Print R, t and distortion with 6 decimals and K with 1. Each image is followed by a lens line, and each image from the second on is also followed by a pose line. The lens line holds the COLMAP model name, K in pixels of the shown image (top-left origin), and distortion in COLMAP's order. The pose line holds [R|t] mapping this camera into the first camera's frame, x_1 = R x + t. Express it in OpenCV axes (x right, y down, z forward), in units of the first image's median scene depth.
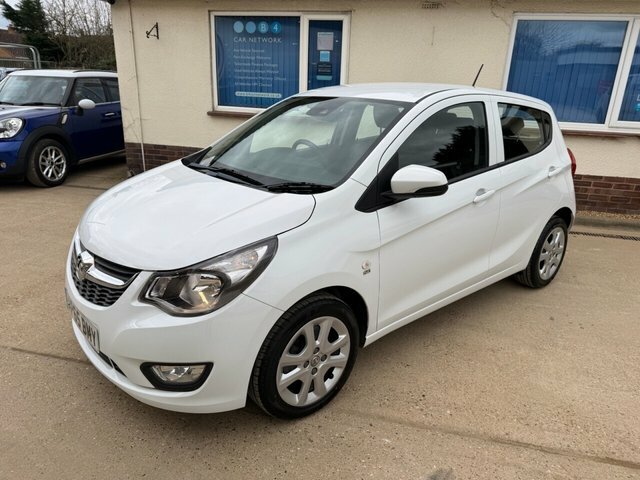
lens RADIAL K [[451.4, 0, 320.0], [0, 451.4, 239.8], [0, 0, 1]] dist [0.026668, -0.034460]
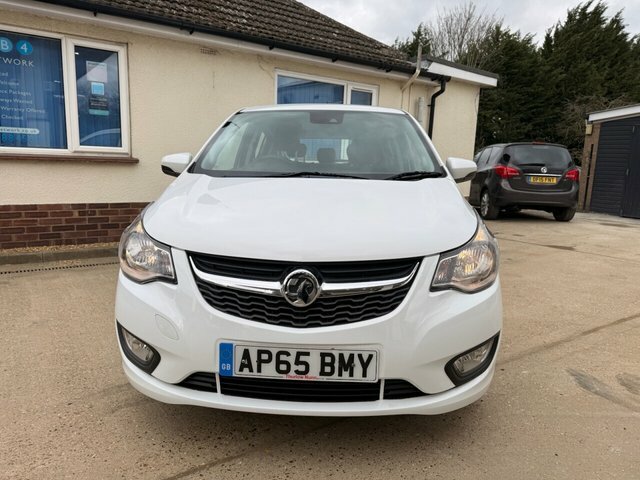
lens RADIAL K [[451.4, 0, 318.2], [0, 451.4, 241.8], [0, 0, 1]] dist [0.026668, -0.034460]
pose [[0.684545, -0.138083, 0.715773, -0.579663], [0.231485, 0.972250, -0.033825, 0.009264], [-0.691240, 0.188845, 0.697514, 0.258631]]
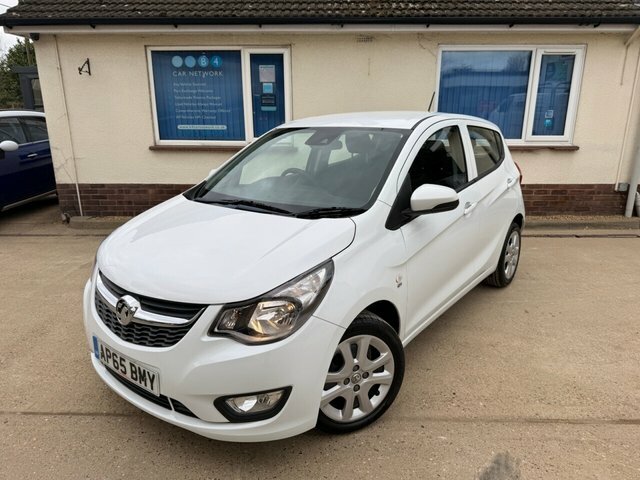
lens RADIAL K [[451.4, 0, 317.2], [0, 451.4, 242.7], [0, 0, 1]] dist [0.026668, -0.034460]
pose [[0.978199, -0.092764, 0.185800, -0.166034], [0.101923, 0.993974, -0.040344, -0.003018], [-0.180938, 0.058402, 0.981759, -0.018017]]
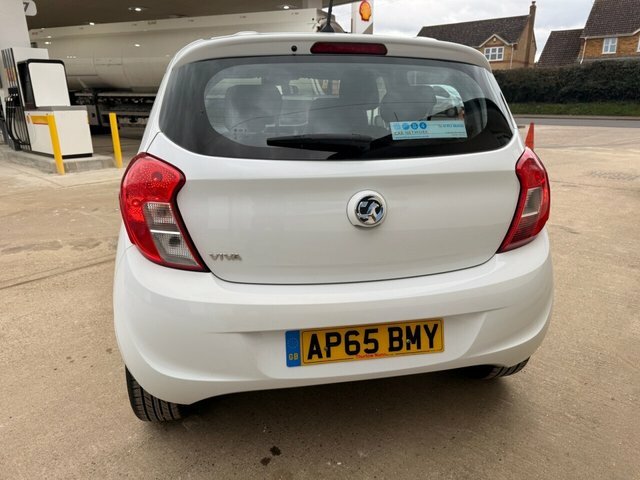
lens RADIAL K [[451.4, 0, 317.4], [0, 451.4, 243.6], [0, 0, 1]] dist [0.026668, -0.034460]
pose [[-0.494694, 0.235108, -0.836661, 0.810278], [-0.290661, 0.862512, 0.414232, -0.339878], [0.819020, 0.448103, -0.358343, 1.286774]]
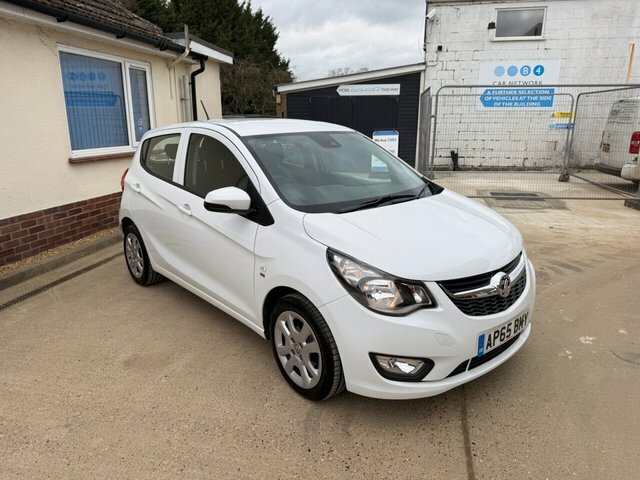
lens RADIAL K [[451.4, 0, 315.1], [0, 451.4, 242.7], [0, 0, 1]] dist [0.026668, -0.034460]
pose [[-0.000656, -0.293744, 0.955884, -0.896488], [0.329577, 0.902414, 0.277539, -0.287450], [-0.944129, 0.315219, 0.096220, 0.739011]]
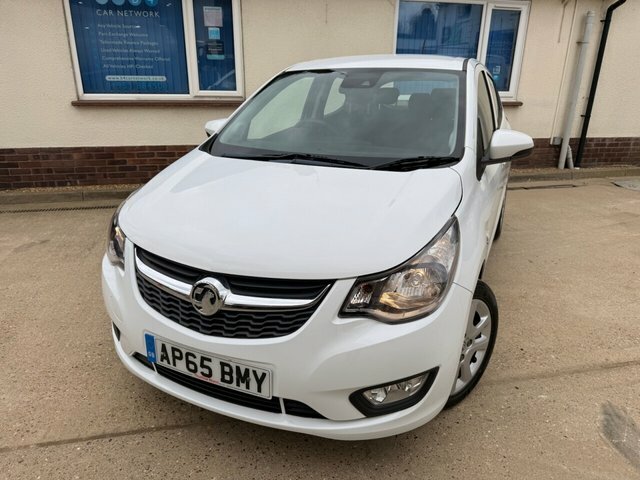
lens RADIAL K [[451.4, 0, 321.3], [0, 451.4, 240.4], [0, 0, 1]] dist [0.026668, -0.034460]
pose [[0.903028, -0.169945, 0.394536, -0.359832], [0.159482, 0.985410, 0.059434, -0.026891], [-0.398881, 0.009251, 0.916956, 0.138501]]
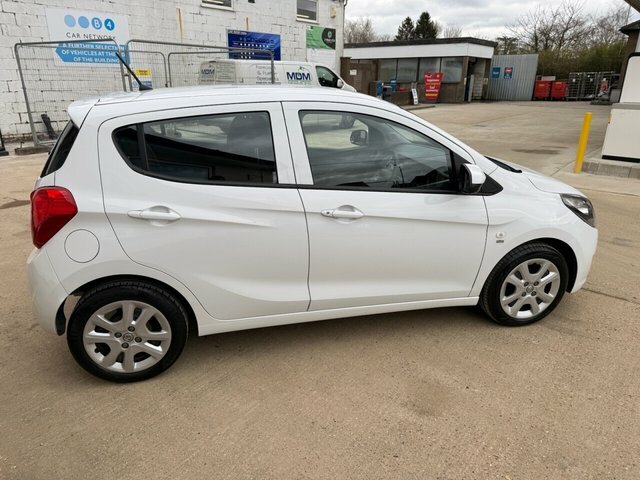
lens RADIAL K [[451.4, 0, 319.2], [0, 451.4, 242.8], [0, 0, 1]] dist [0.026668, -0.034460]
pose [[-0.891616, -0.195482, 0.408421, -0.272266], [0.109712, 0.781856, 0.613730, -0.564265], [-0.439299, 0.592020, -0.675669, 1.543964]]
